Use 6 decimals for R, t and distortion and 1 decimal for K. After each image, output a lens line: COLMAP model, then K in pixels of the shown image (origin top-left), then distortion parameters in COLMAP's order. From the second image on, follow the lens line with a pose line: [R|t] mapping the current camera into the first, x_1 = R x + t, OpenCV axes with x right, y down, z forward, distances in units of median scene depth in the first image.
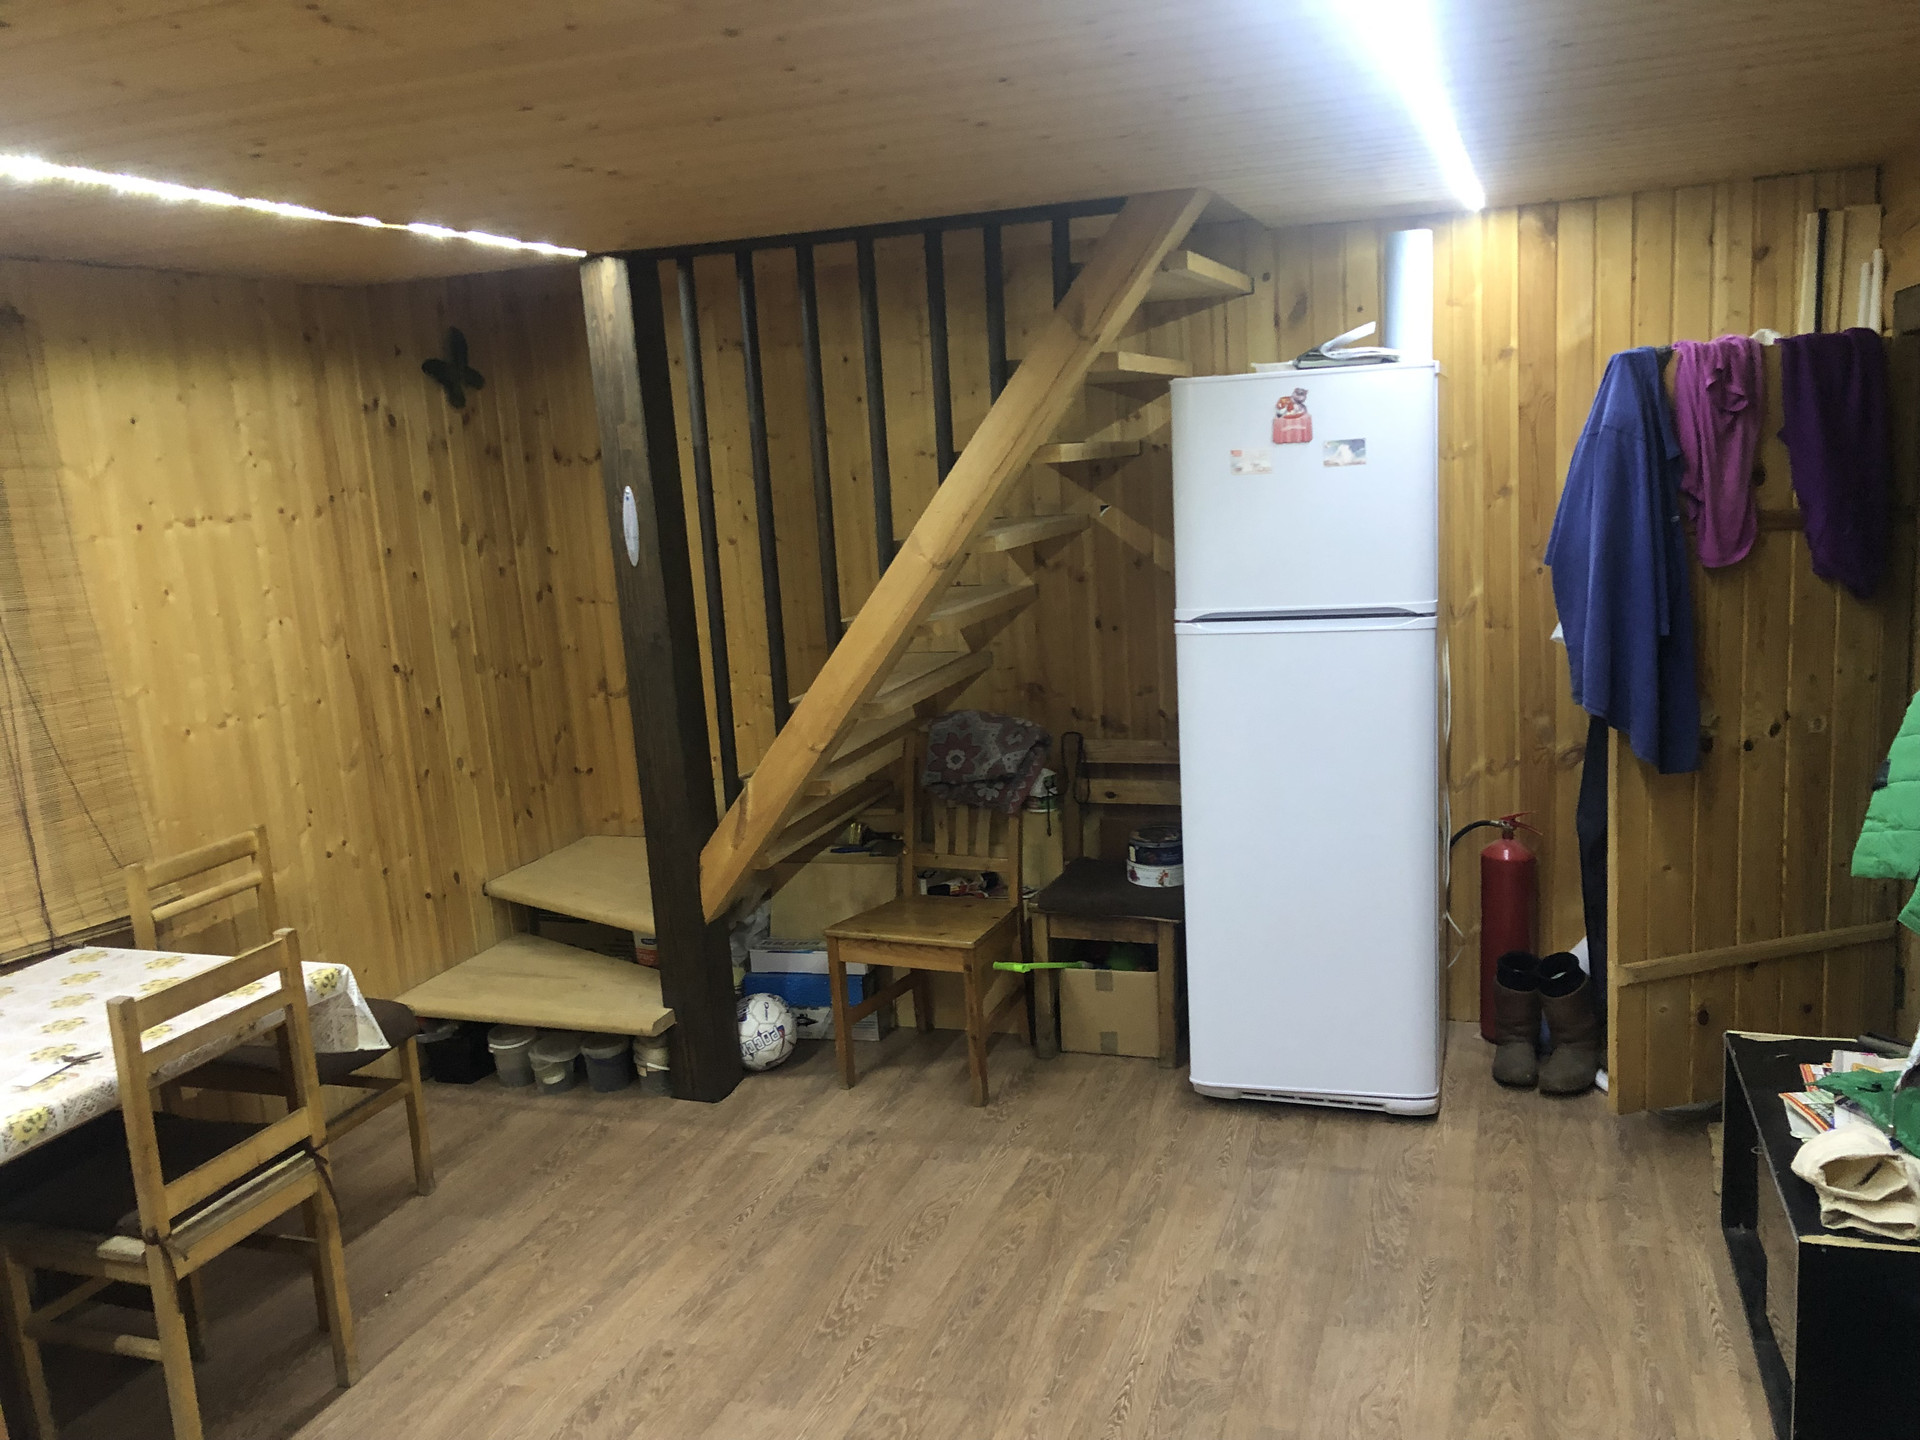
lens RADIAL K [[1576.0, 0, 988.5], [0, 1576.0, 722.2], [0, 0, 1]] dist [-0.065976, -0.000473]
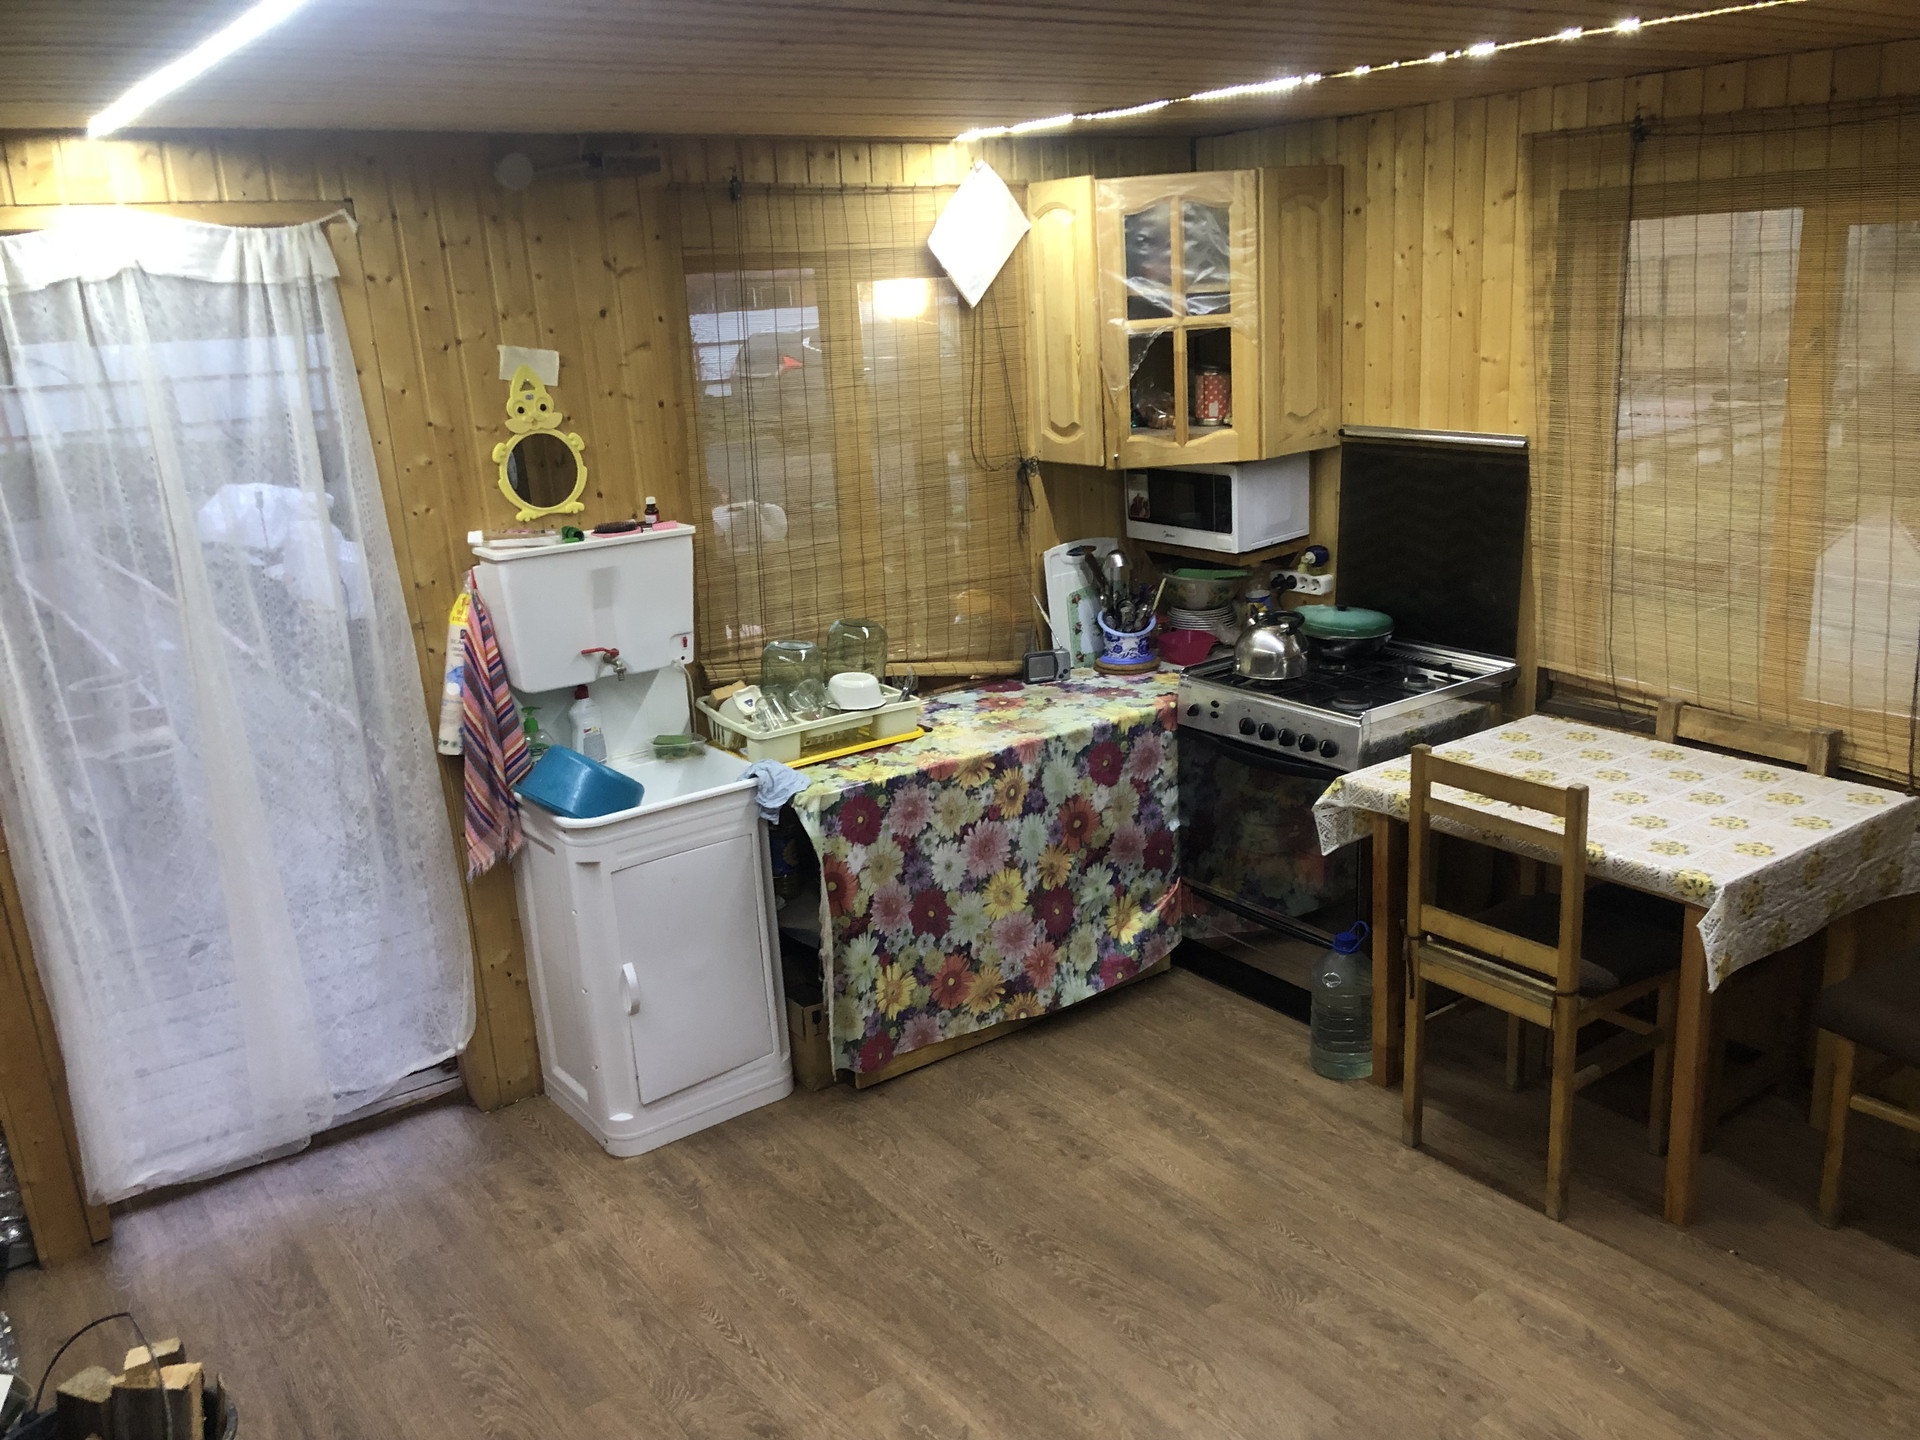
lens RADIAL K [[1576.0, 0, 988.5], [0, 1576.0, 722.2], [0, 0, 1]] dist [-0.065976, -0.000473]
pose [[-0.562981, 0.307091, -0.767299, 0.558050], [-0.063092, 0.909727, 0.410386, -0.315031], [0.824058, 0.279449, -0.492784, 1.295419]]
